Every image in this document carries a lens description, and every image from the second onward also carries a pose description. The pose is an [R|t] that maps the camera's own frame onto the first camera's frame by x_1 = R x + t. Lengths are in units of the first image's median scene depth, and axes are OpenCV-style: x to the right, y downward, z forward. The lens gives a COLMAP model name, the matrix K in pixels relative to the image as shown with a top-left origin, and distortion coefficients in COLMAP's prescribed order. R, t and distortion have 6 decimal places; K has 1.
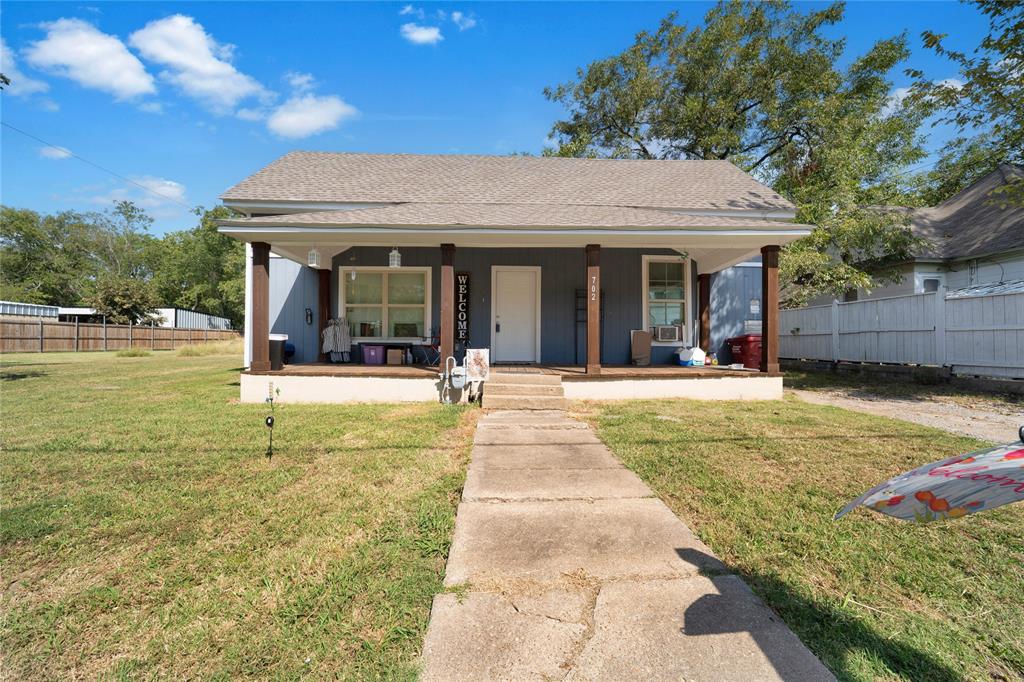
lens RADIAL K [[334.6, 0, 512.0], [0, 334.6, 341.0], [0, 0, 1]] dist [-0.024187, -0.000001]
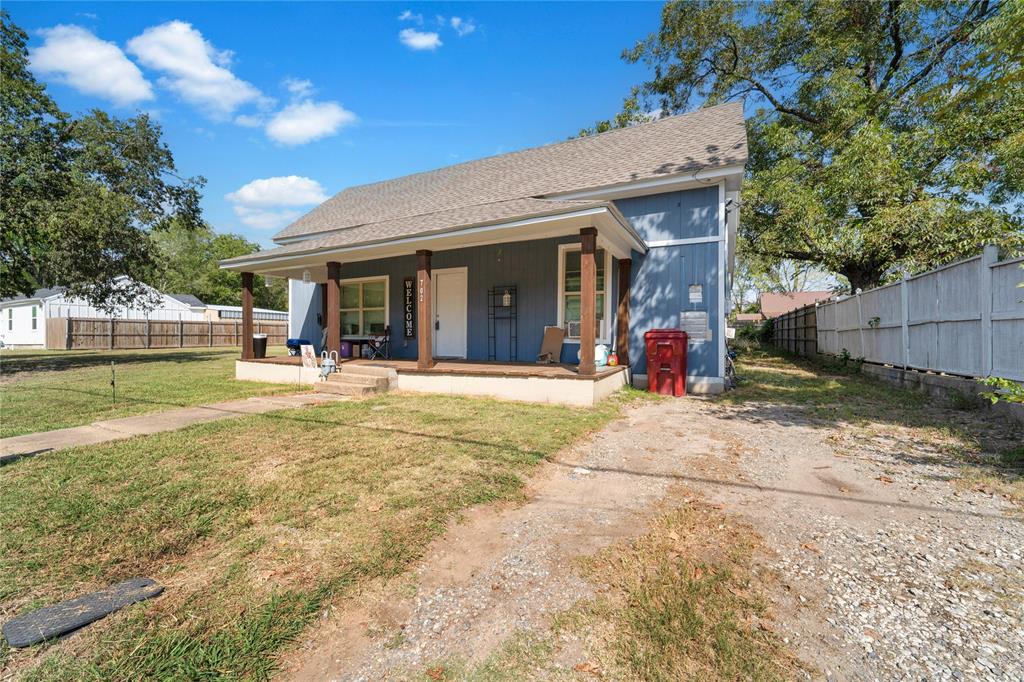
lens RADIAL K [[355.8, 0, 514.4], [0, 355.8, 338.9], [0, 0, 1]] dist [-0.024511, 0.006572]
pose [[0.906738, -0.000125, -0.421694, 0.699104], [0.003336, 0.999971, 0.006875, -0.004137], [0.421681, -0.007641, 0.906712, 0.050636]]
